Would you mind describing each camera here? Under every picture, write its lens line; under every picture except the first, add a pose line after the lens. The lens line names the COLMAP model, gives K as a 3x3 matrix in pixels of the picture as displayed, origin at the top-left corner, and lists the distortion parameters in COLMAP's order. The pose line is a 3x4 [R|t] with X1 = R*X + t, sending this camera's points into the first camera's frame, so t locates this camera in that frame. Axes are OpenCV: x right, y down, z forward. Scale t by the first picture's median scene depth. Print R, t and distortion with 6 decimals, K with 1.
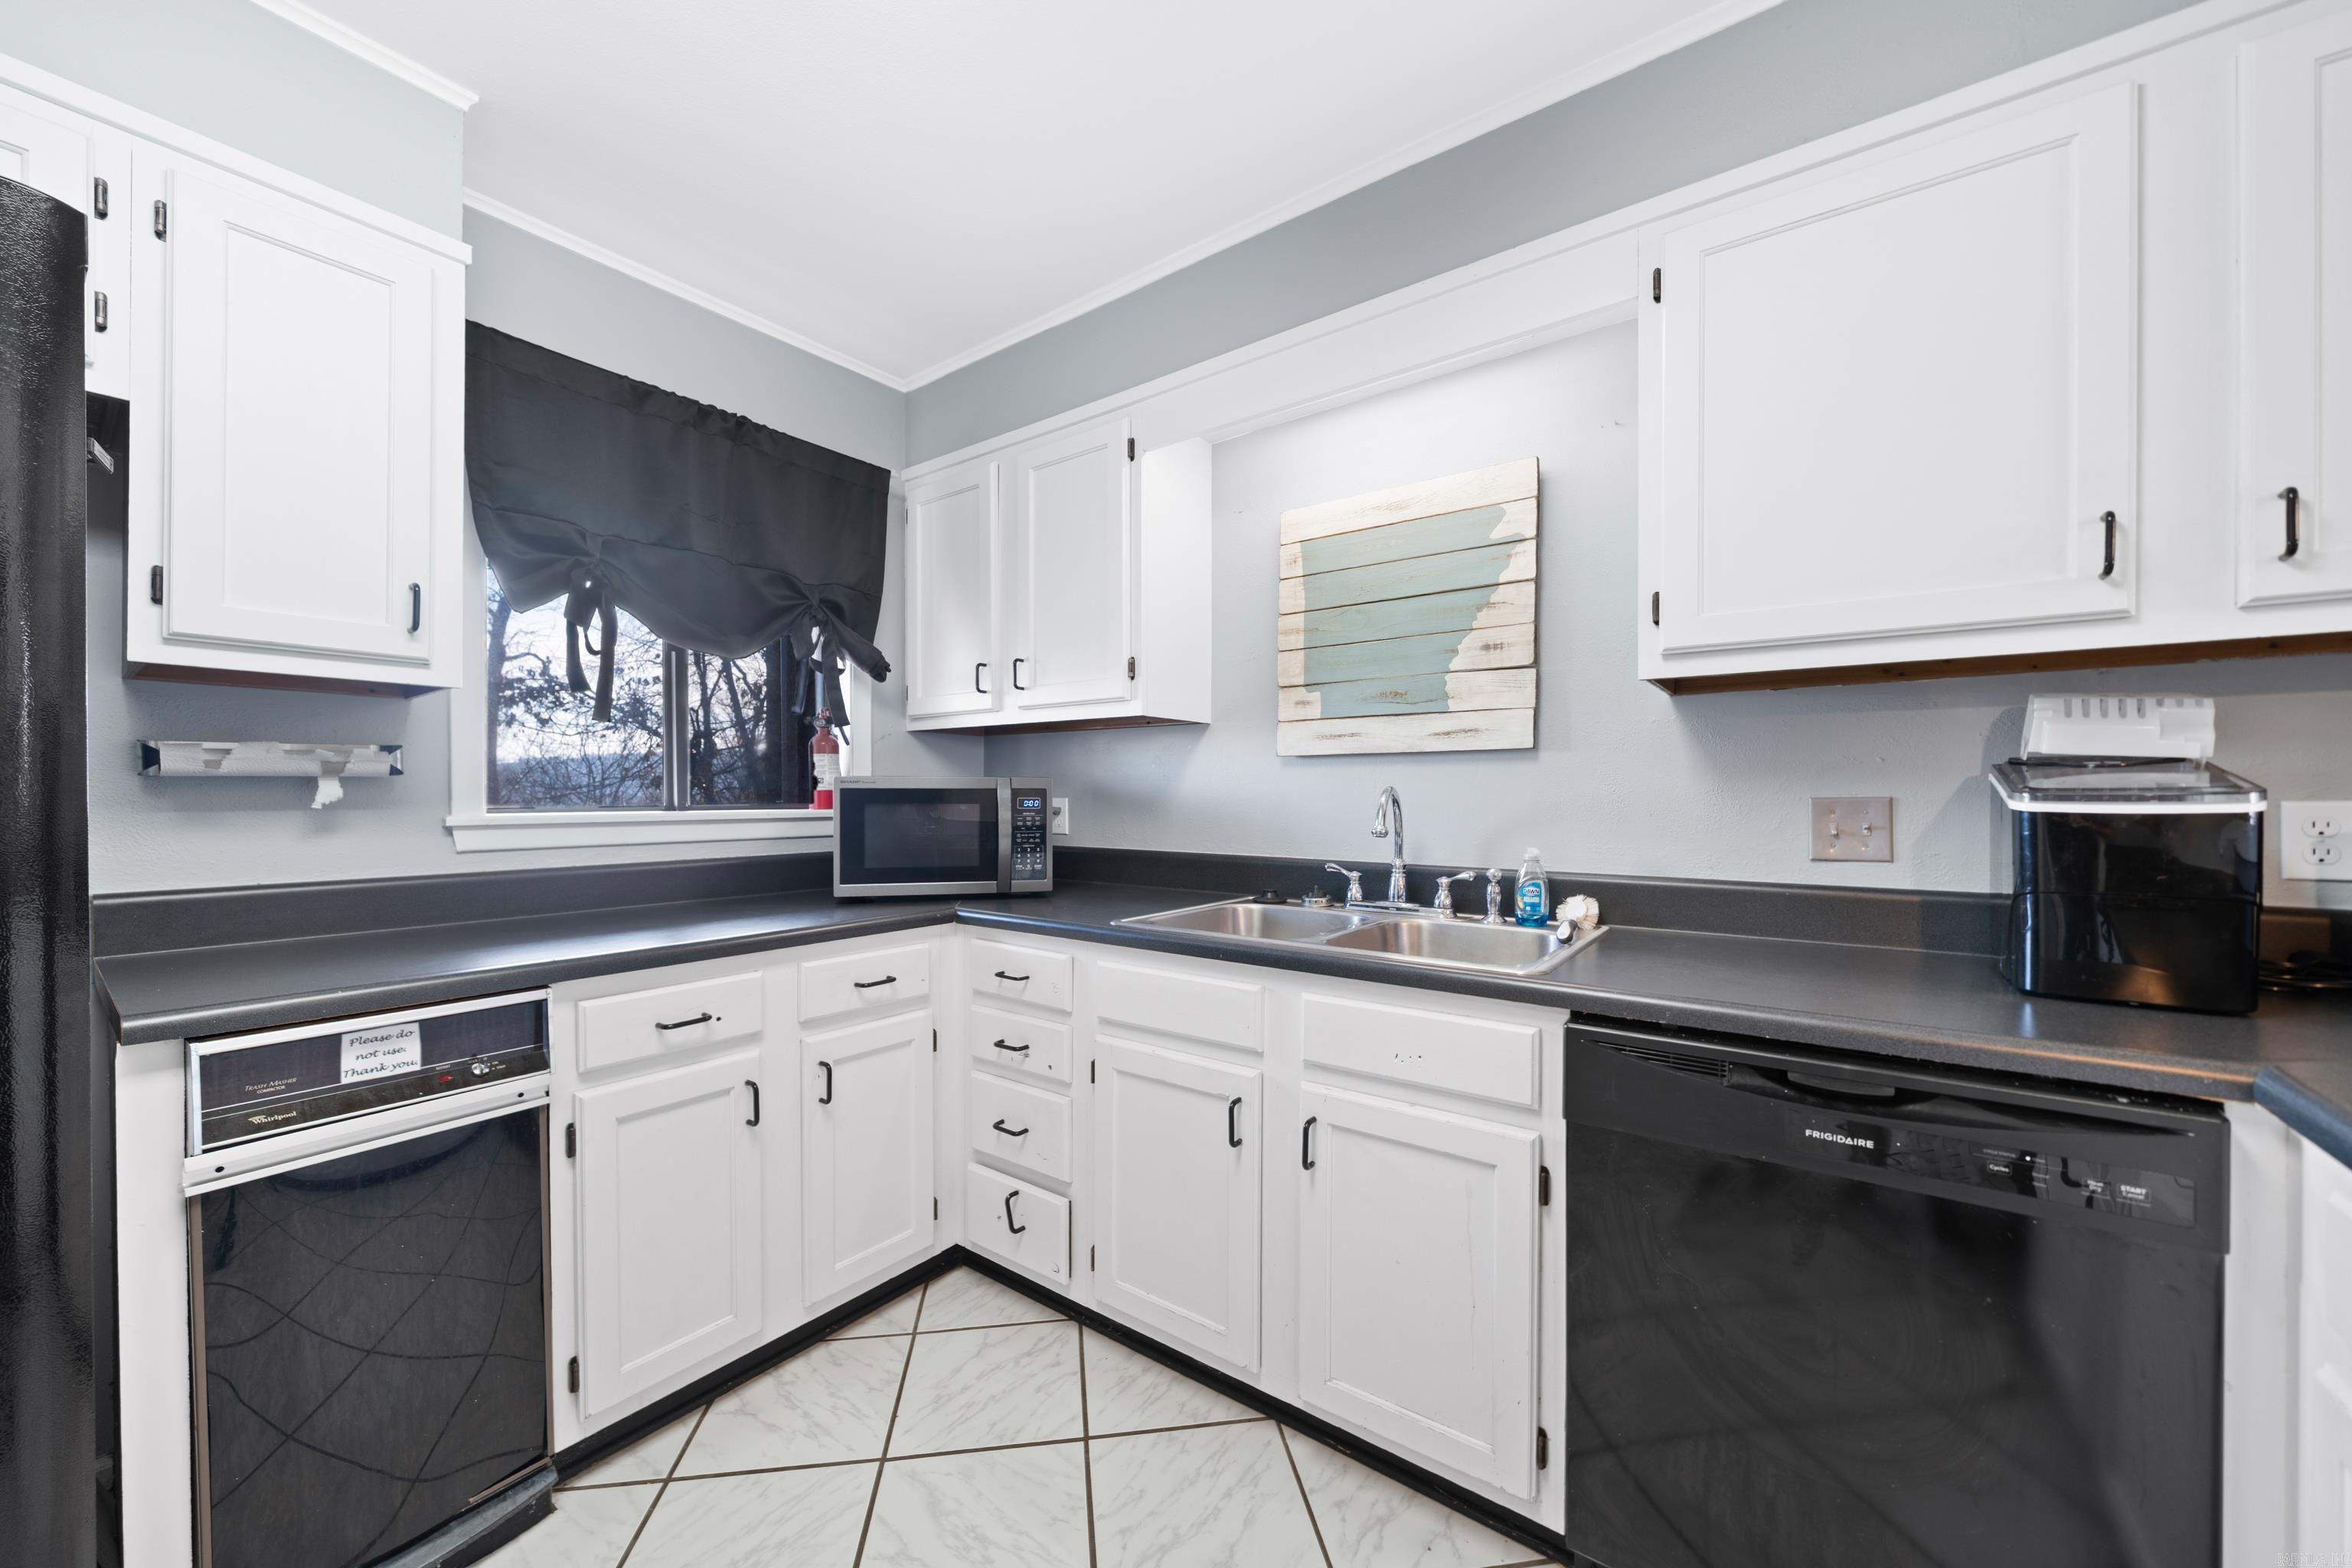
lens RADIAL K [[814.2, 0, 1162.6], [0, 814.2, 797.8], [0, 0, 1]] dist [-0.007771, 0.000556]
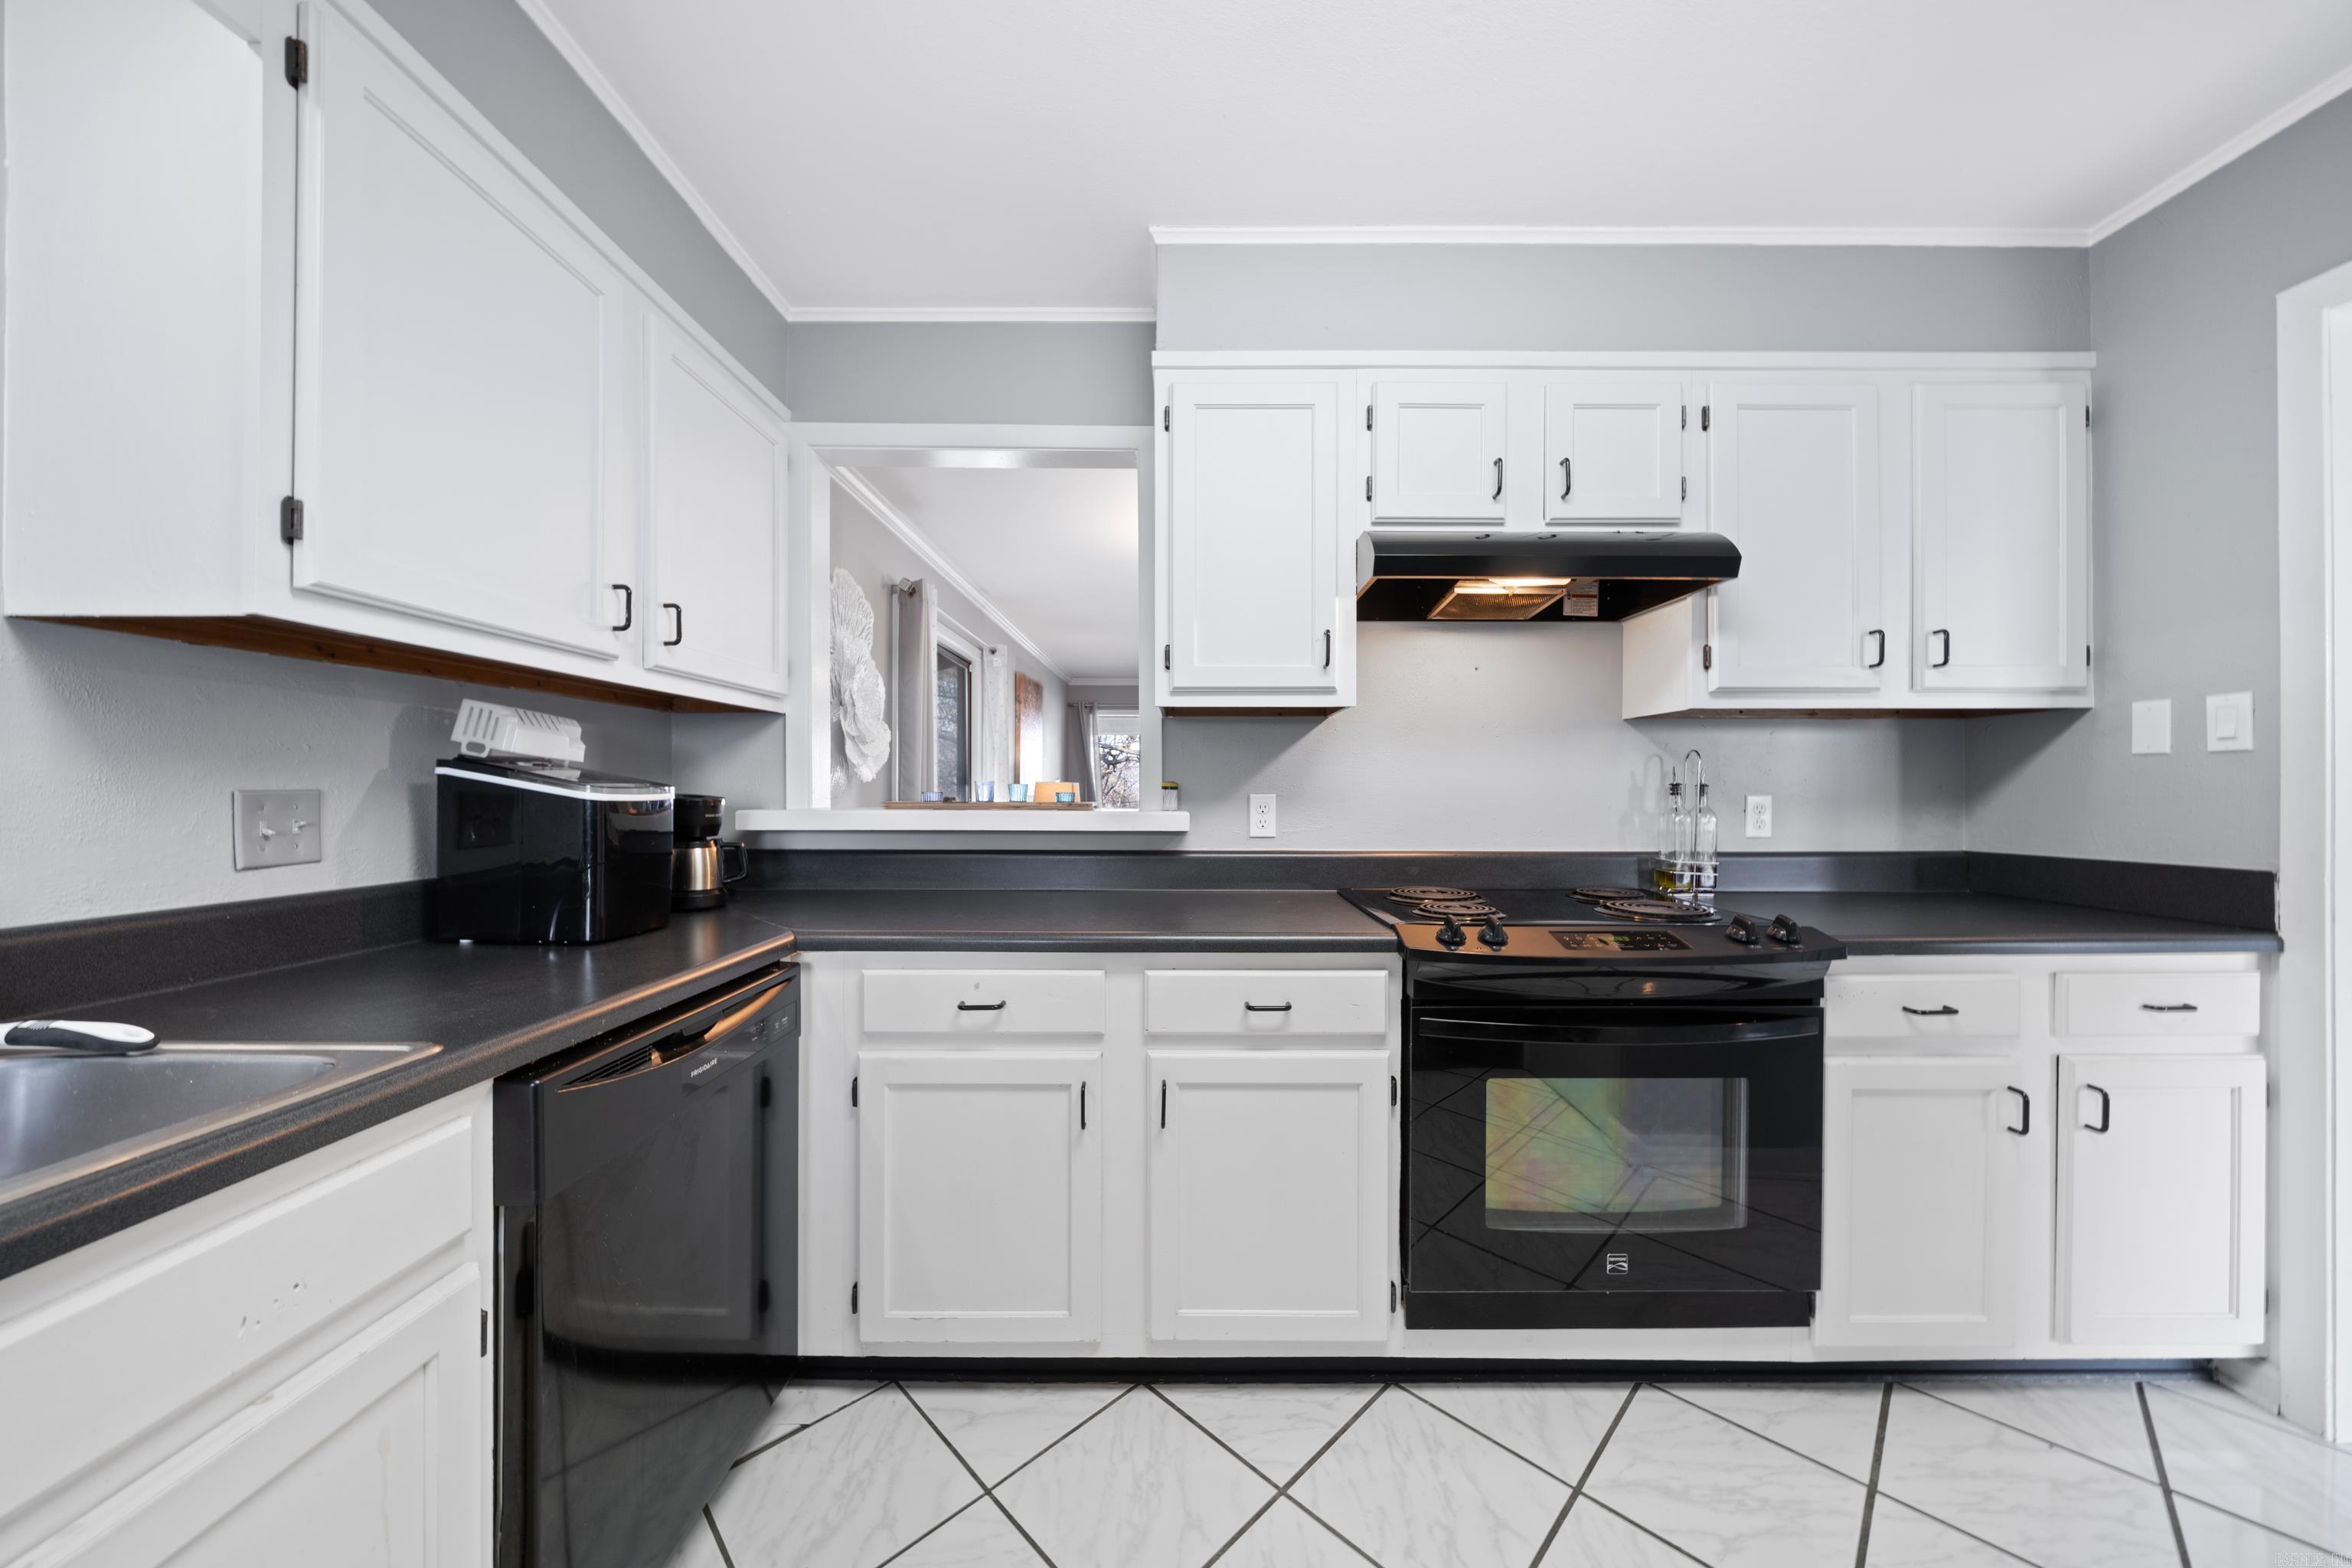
lens RADIAL K [[814.2, 0, 1192.8], [0, 814.2, 781.4], [0, 0, 1]] dist [-0.007771, 0.000556]
pose [[-0.618034, 0.003977, 0.786142, -0.359455], [0.000112, 0.999988, -0.004971, -0.005010], [-0.786152, -0.002984, -0.618027, 0.710712]]
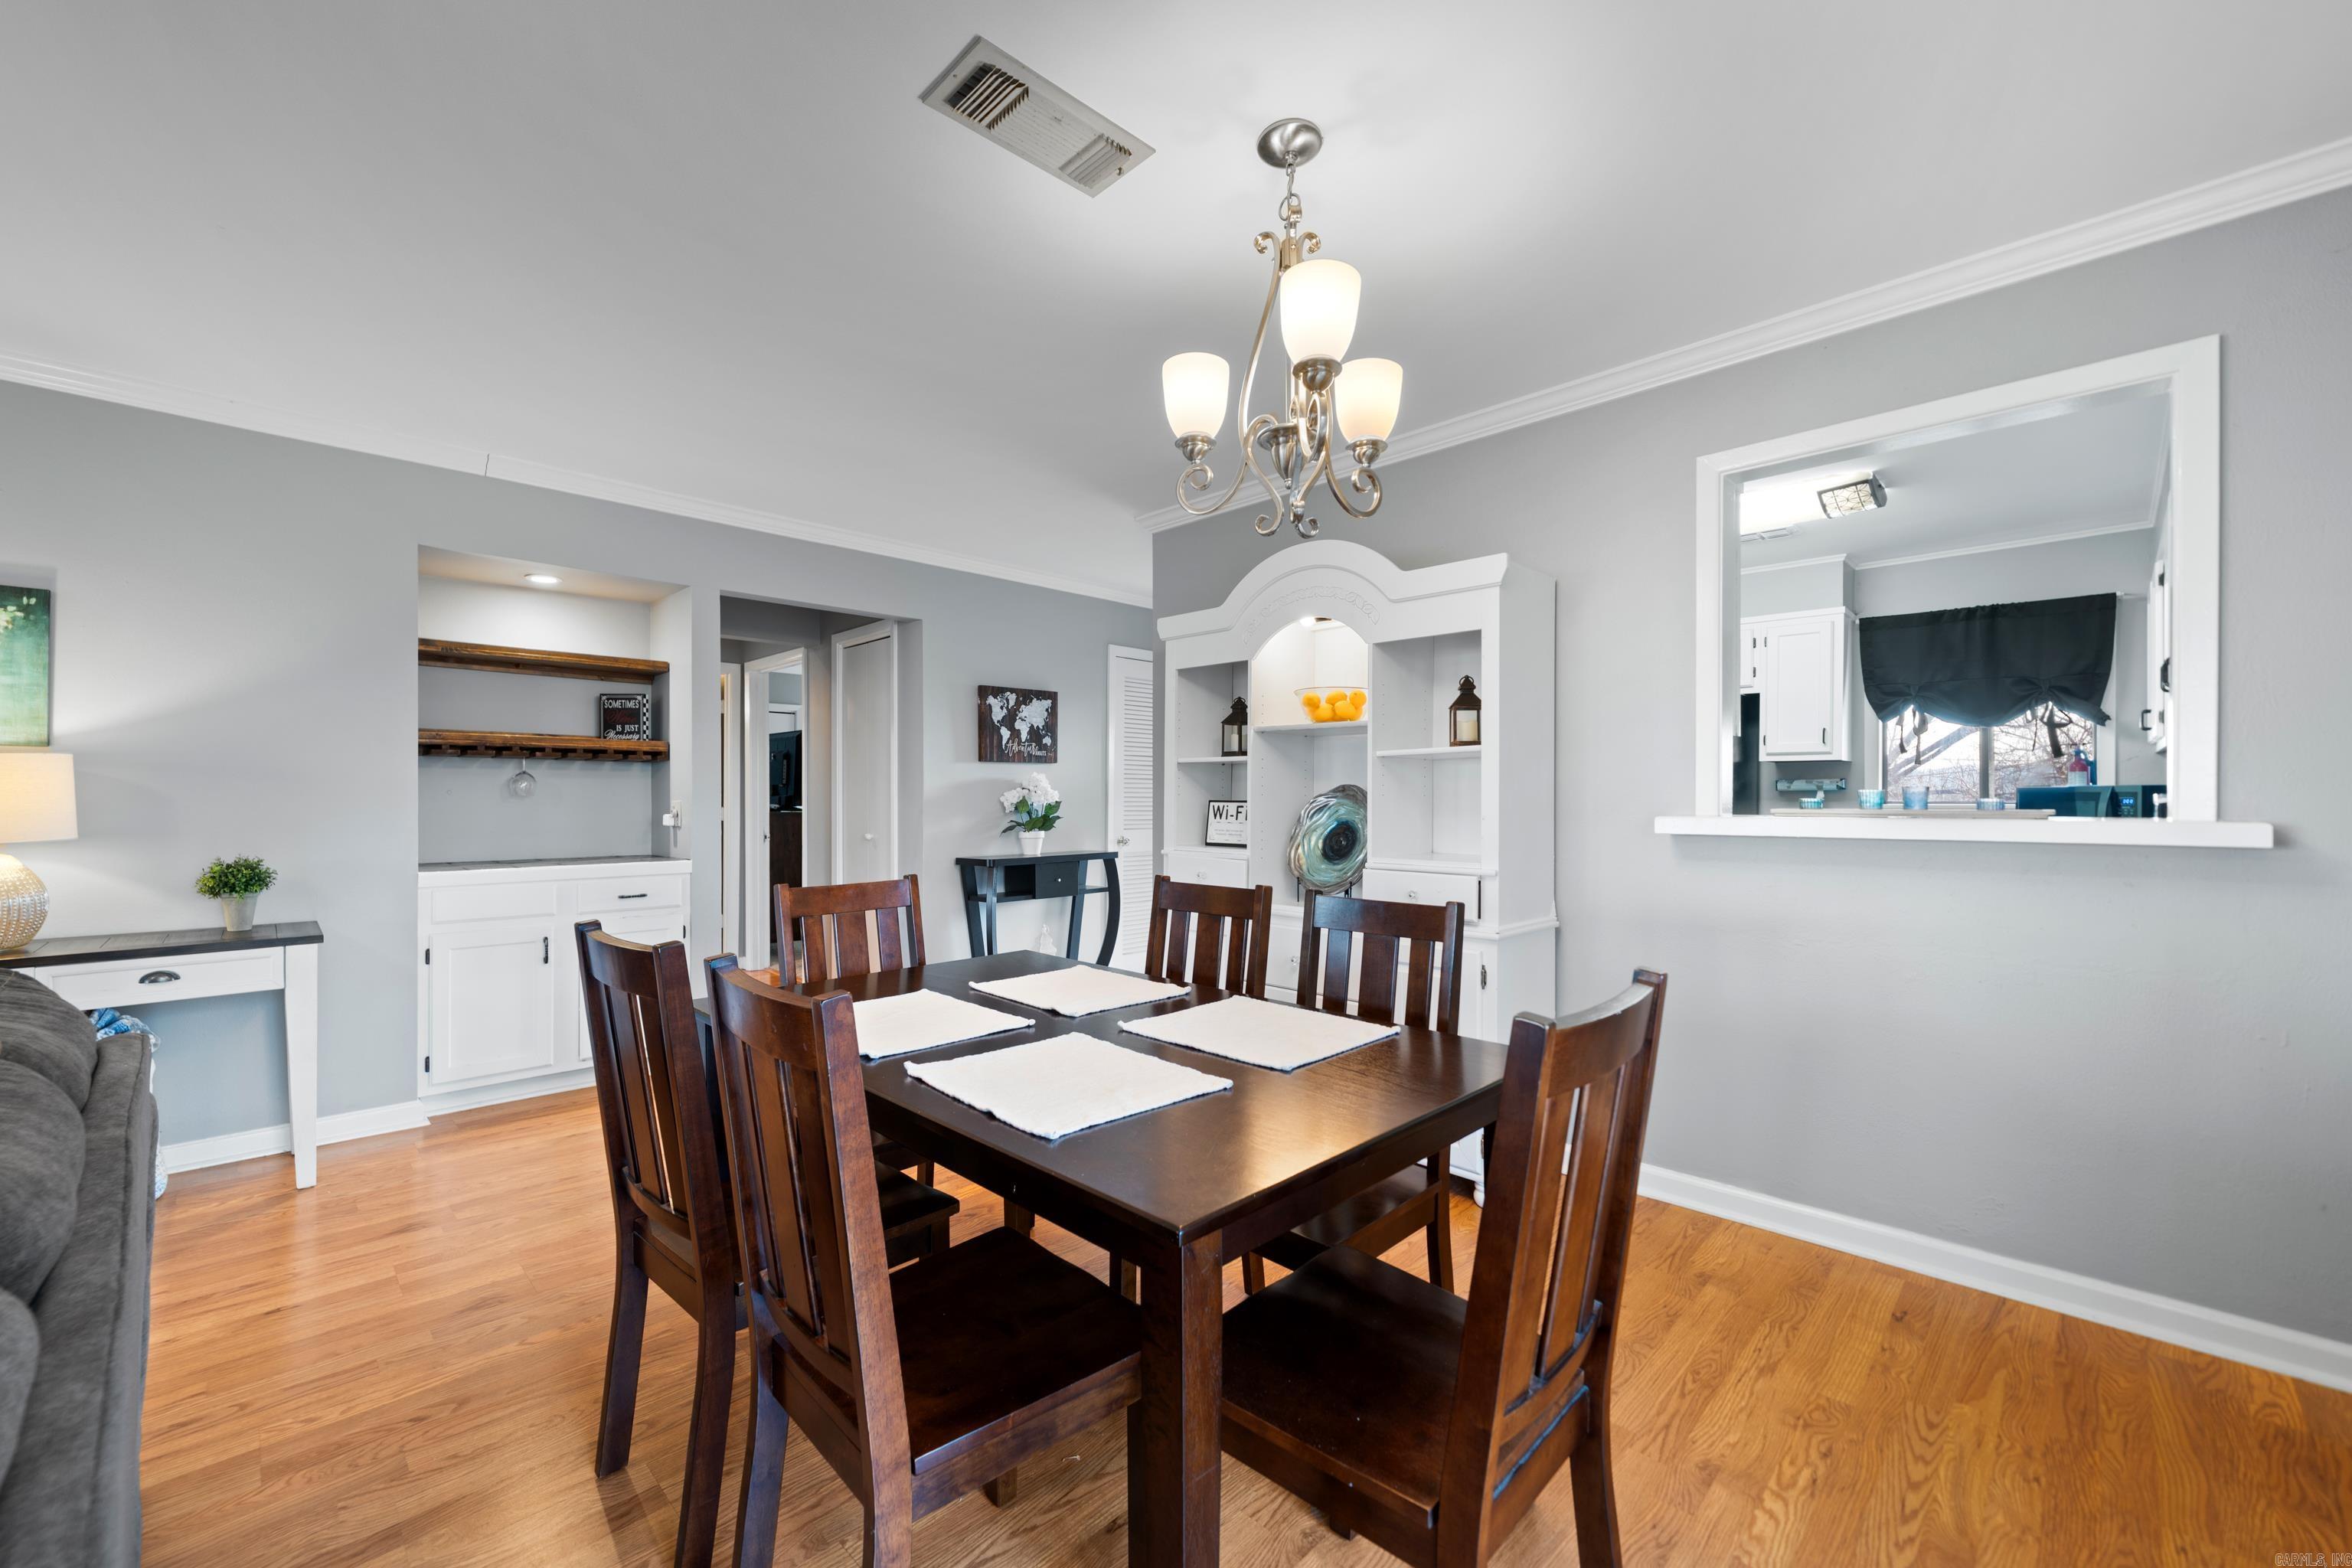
lens RADIAL K [[942.5, 0, 1150.0], [0, 942.5, 794.6], [0, 0, 1]] dist [0.002987, 0.000290]
pose [[-0.142024, -0.006944, -0.989839, 2.286320], [-0.004625, 0.999969, -0.006352, 0.016761], [0.989852, 0.003675, -0.142052, -0.717380]]
